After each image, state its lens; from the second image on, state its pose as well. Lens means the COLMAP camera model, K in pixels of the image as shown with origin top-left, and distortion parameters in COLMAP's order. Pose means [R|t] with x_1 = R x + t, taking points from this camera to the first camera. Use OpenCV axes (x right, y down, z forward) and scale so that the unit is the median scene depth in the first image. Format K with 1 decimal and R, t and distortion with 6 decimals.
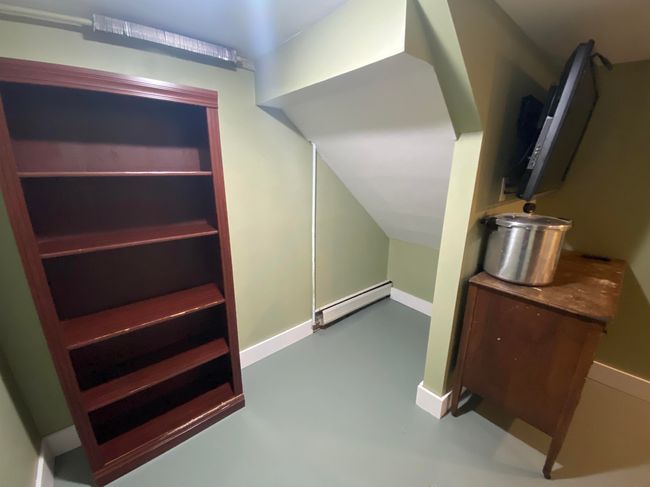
lens RADIAL K [[264.3, 0, 323.3], [0, 264.3, 245.8], [0, 0, 1]] dist [0.024731, -0.019201]
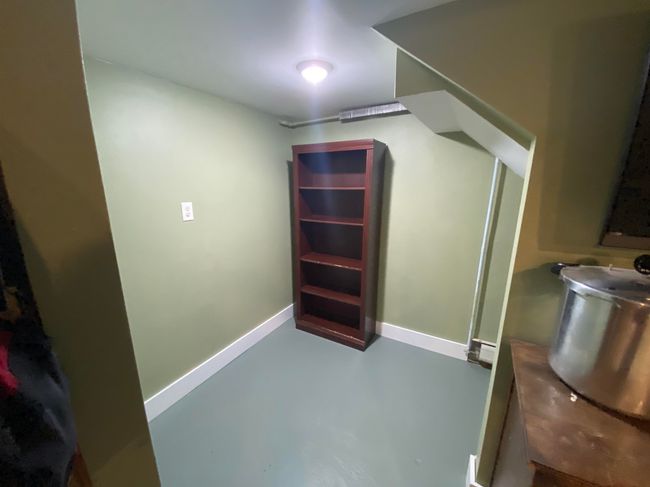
lens RADIAL K [[264.3, 0, 323.3], [0, 264.3, 245.8], [0, 0, 1]] dist [0.024731, -0.019201]
pose [[0.316134, 0.217015, -0.923560, 0.780930], [-0.261018, 0.955813, 0.135247, -0.065954], [0.912101, 0.198310, 0.358810, 0.186832]]
